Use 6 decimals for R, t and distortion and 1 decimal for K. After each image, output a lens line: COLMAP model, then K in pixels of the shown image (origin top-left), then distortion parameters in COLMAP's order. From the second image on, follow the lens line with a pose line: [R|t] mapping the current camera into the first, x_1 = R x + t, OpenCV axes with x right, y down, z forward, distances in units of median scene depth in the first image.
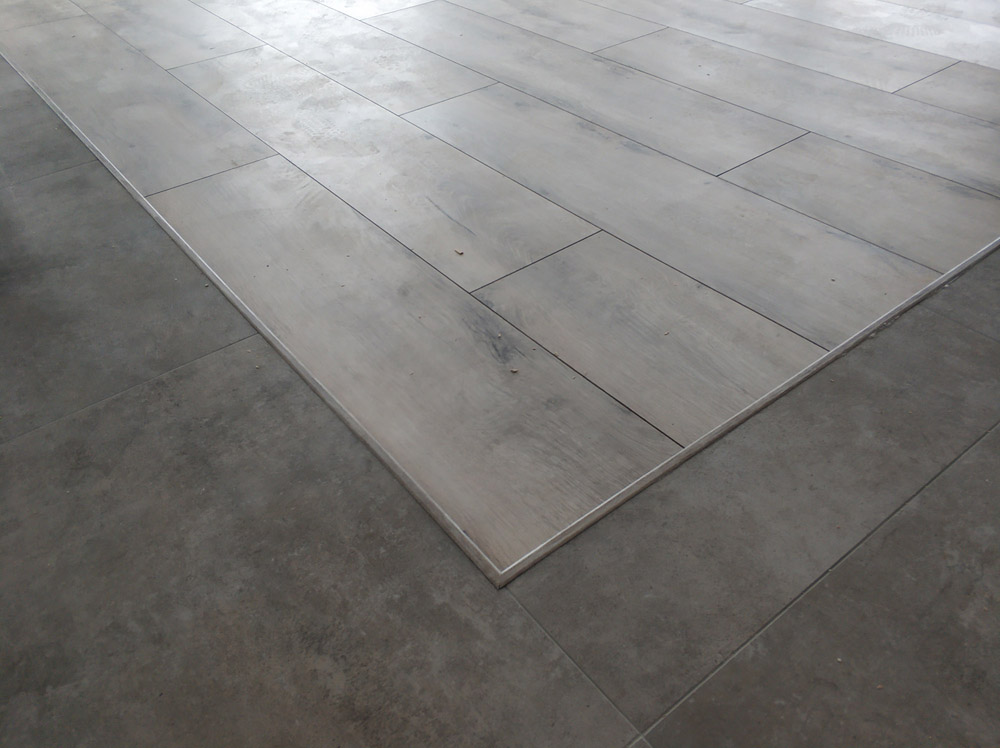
lens RADIAL K [[781.6, 0, 500.0], [0, 781.6, 374.0], [0, 0, 1]] dist [0.133943, -0.217974]
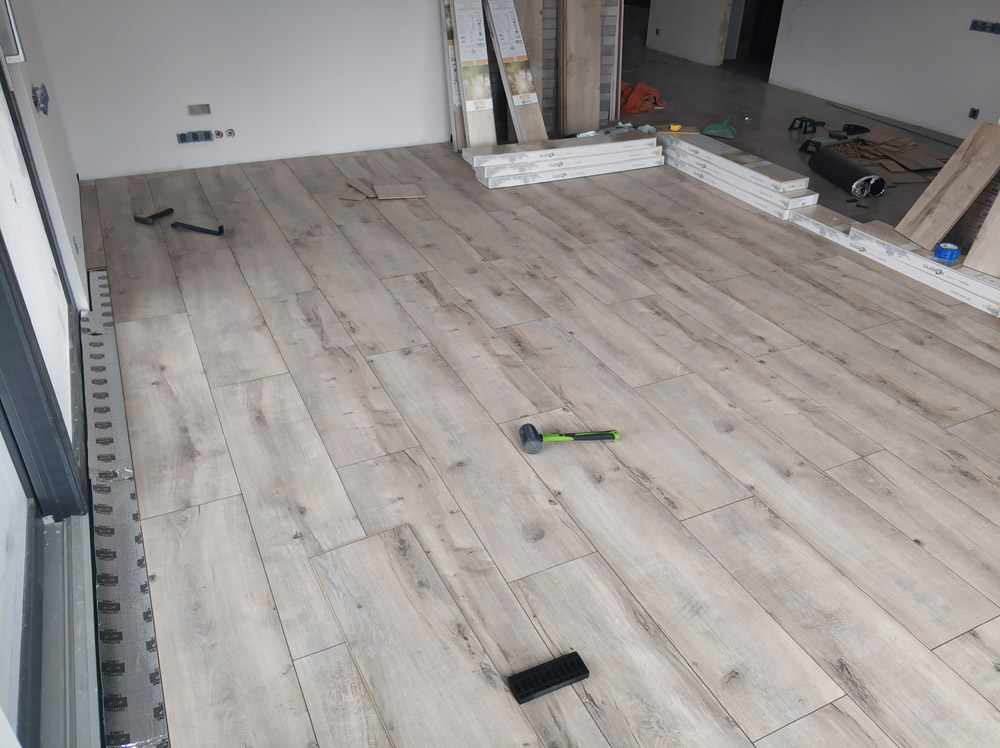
lens RADIAL K [[766.5, 0, 500.0], [0, 766.5, 374.0], [0, 0, 1]] dist [0.124385, -0.267865]
pose [[-0.975812, -0.095724, 0.196539, 0.020106], [0.157113, 0.318042, 0.934968, -4.065718], [-0.152007, 0.943232, -0.295310, 3.585900]]
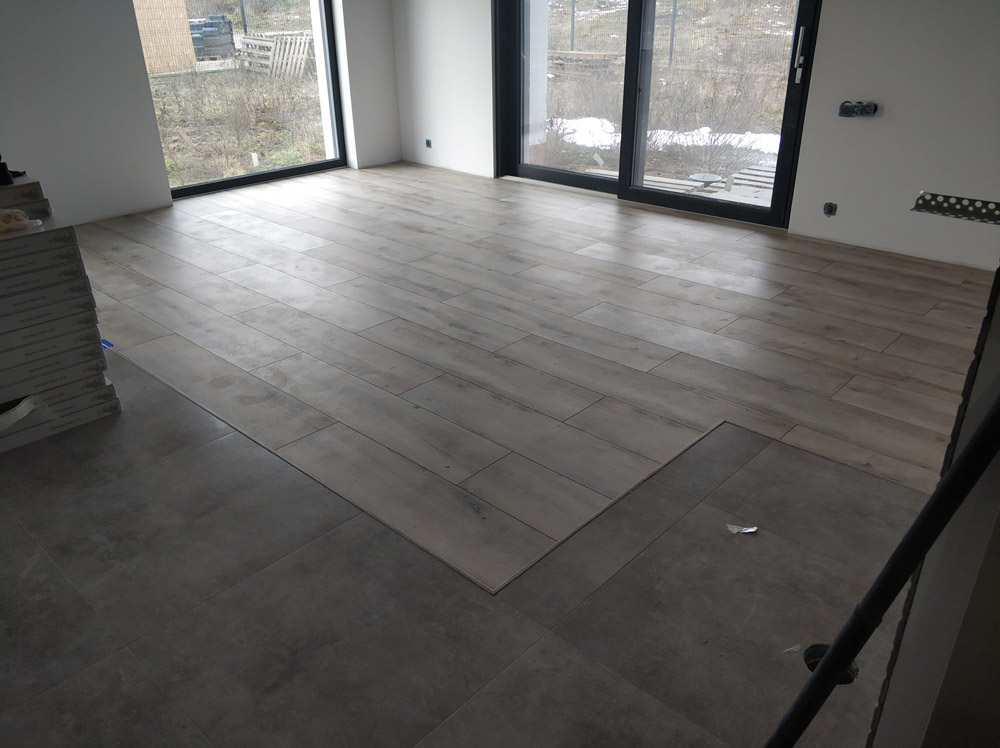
lens RADIAL K [[781.6, 0, 500.0], [0, 781.6, 374.0], [0, 0, 1]] dist [0.133943, -0.217974]
pose [[0.987410, -0.048392, 0.150595, -0.256155], [0.083632, 0.967816, -0.237355, 0.135882], [-0.134262, 0.246961, 0.959679, -1.297780]]
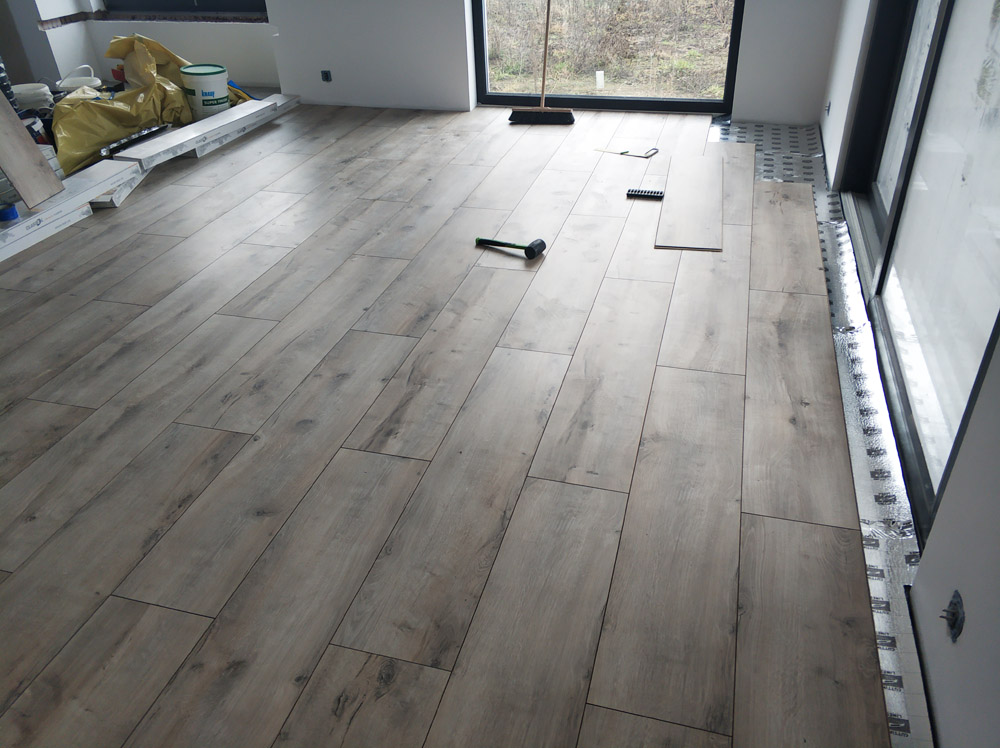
lens RADIAL K [[781.6, 0, 500.0], [0, 781.6, 374.0], [0, 0, 1]] dist [0.133943, -0.217974]
pose [[0.587826, 0.451984, -0.670947, 2.540081], [-0.515373, 0.848512, 0.120075, -1.762507], [0.623579, 0.275205, 0.731718, 0.911917]]
